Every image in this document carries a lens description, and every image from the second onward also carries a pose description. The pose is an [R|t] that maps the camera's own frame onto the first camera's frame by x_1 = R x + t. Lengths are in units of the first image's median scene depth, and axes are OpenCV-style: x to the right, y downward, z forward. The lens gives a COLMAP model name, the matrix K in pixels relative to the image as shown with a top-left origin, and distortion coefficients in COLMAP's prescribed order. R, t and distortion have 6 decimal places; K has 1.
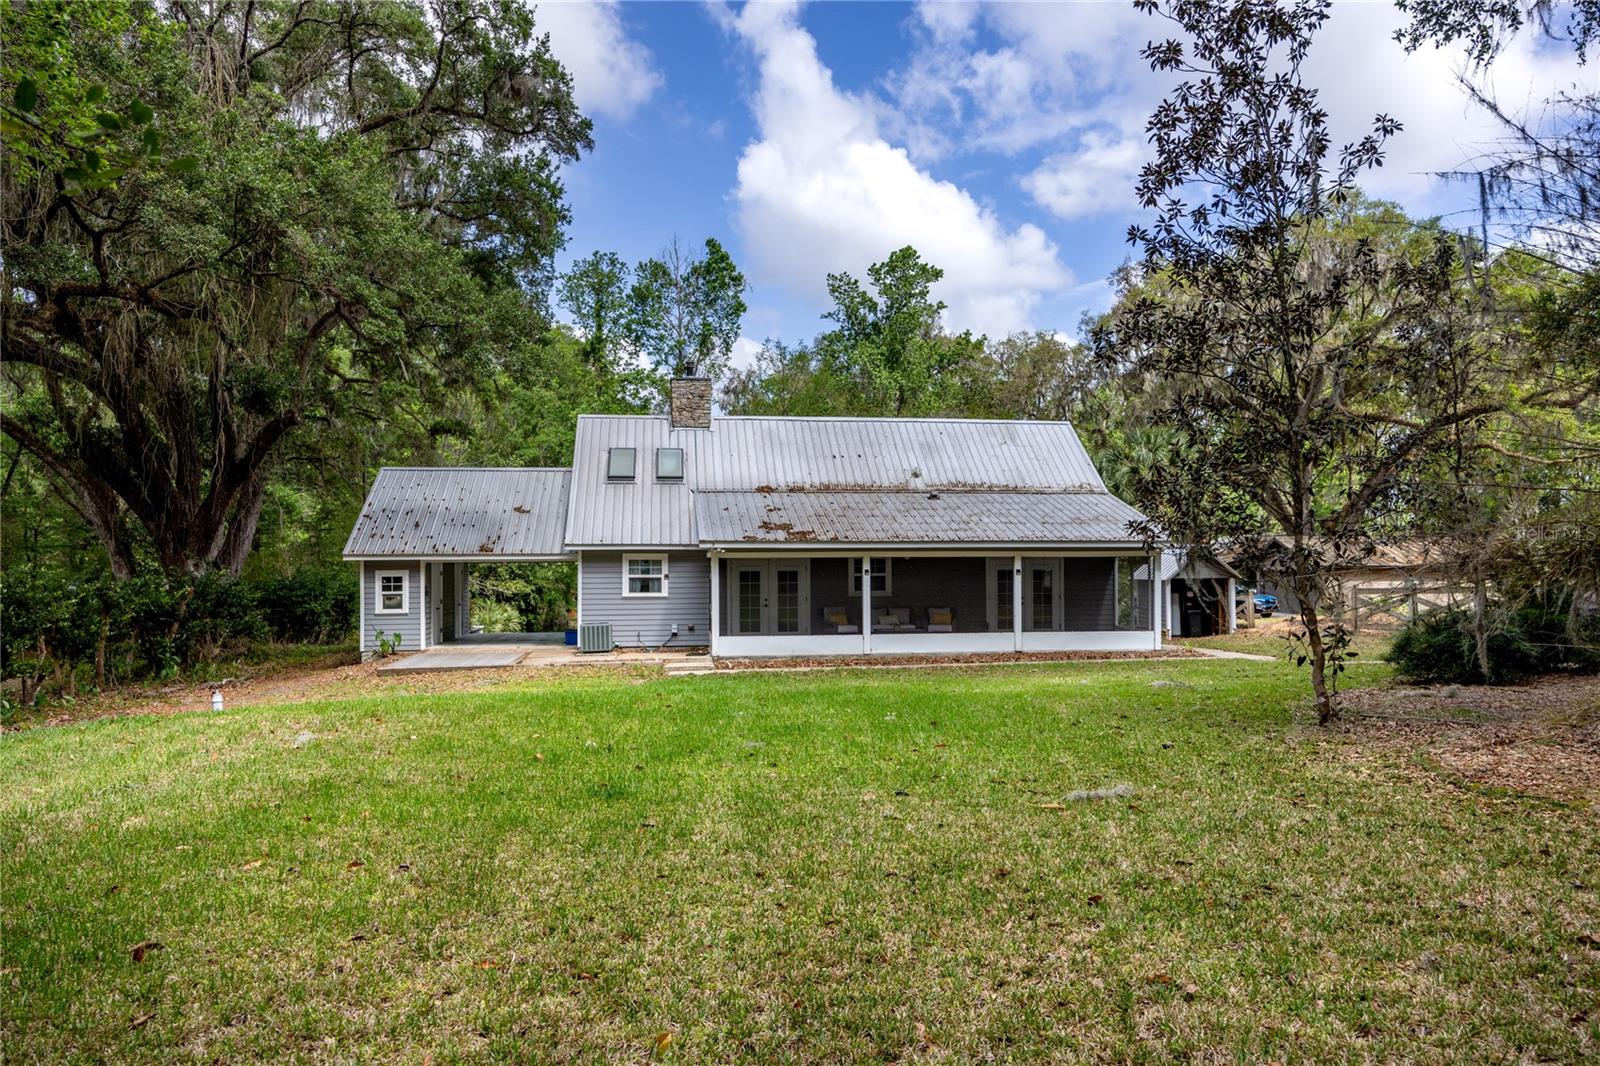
lens RADIAL K [[1141.4, 0, 800.0], [0, 1141.4, 533.0], [0, 0, 1]] dist [0.004170, 0.001910]
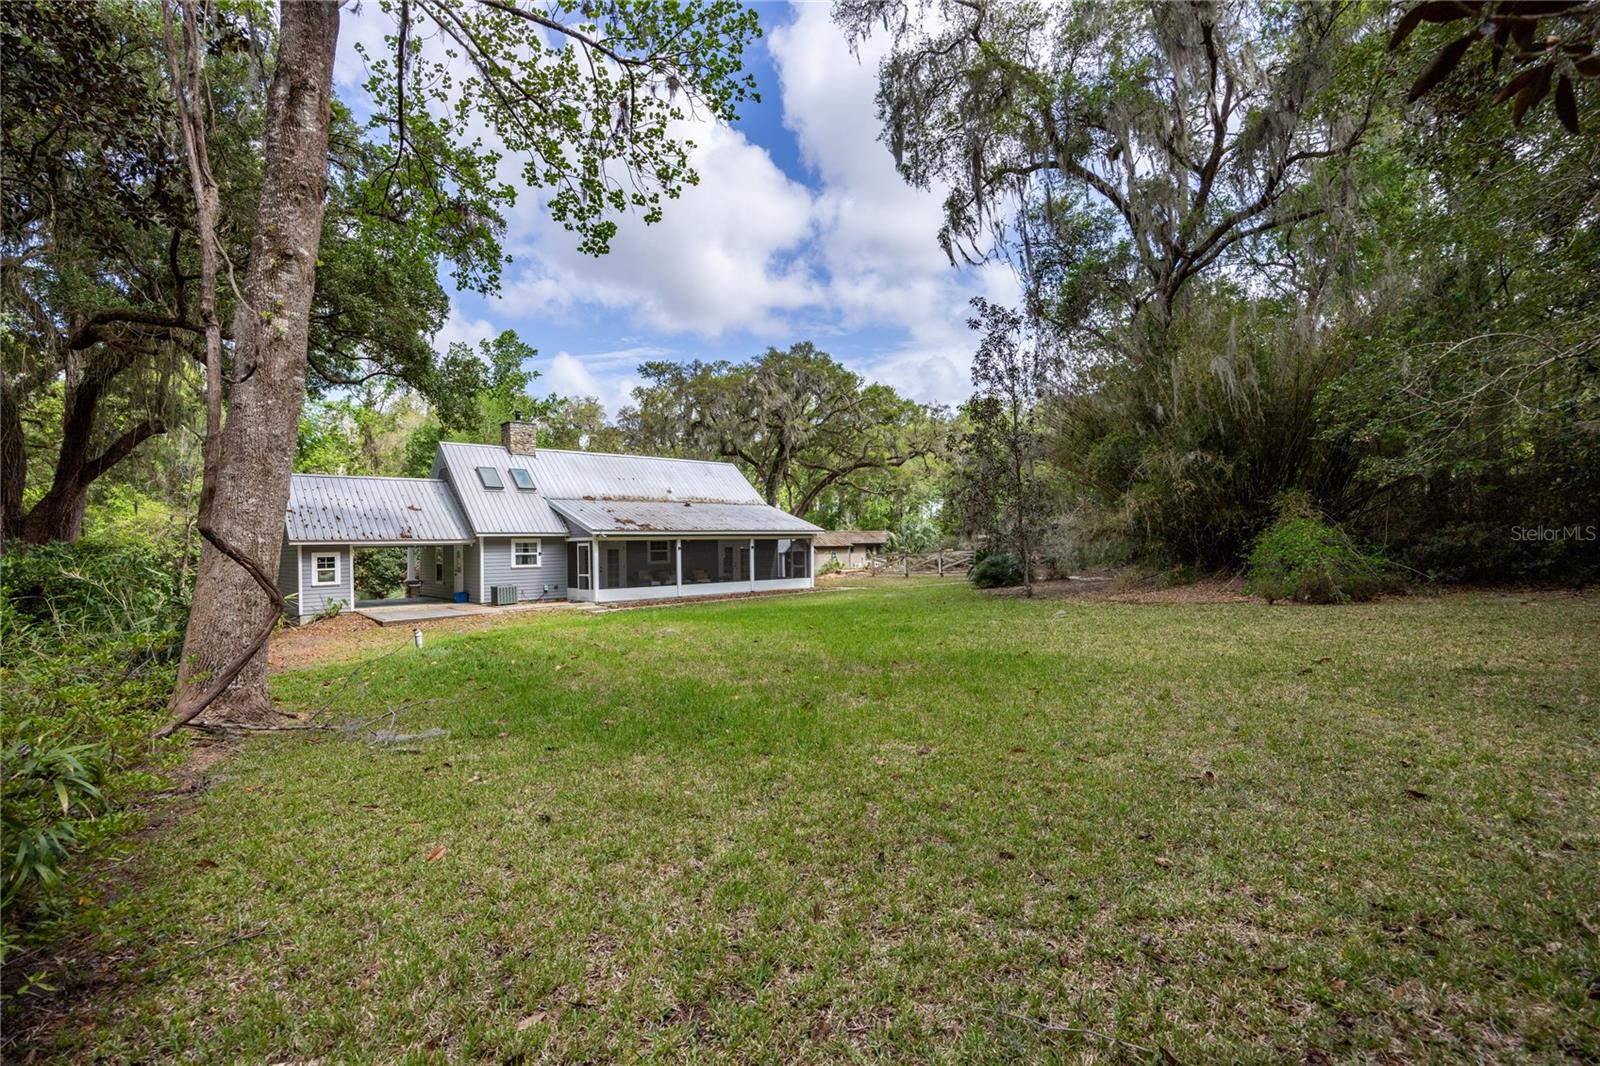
lens RADIAL K [[747.9, 0, 800.0], [0, 747.9, 533.0], [0, 0, 1]] dist [0.000237, -0.000043]
pose [[0.833720, -0.001452, 0.552186, -0.378047], [-0.003323, 0.999965, 0.007646, 0.001423], [-0.552178, -0.008210, 0.833686, -0.032747]]
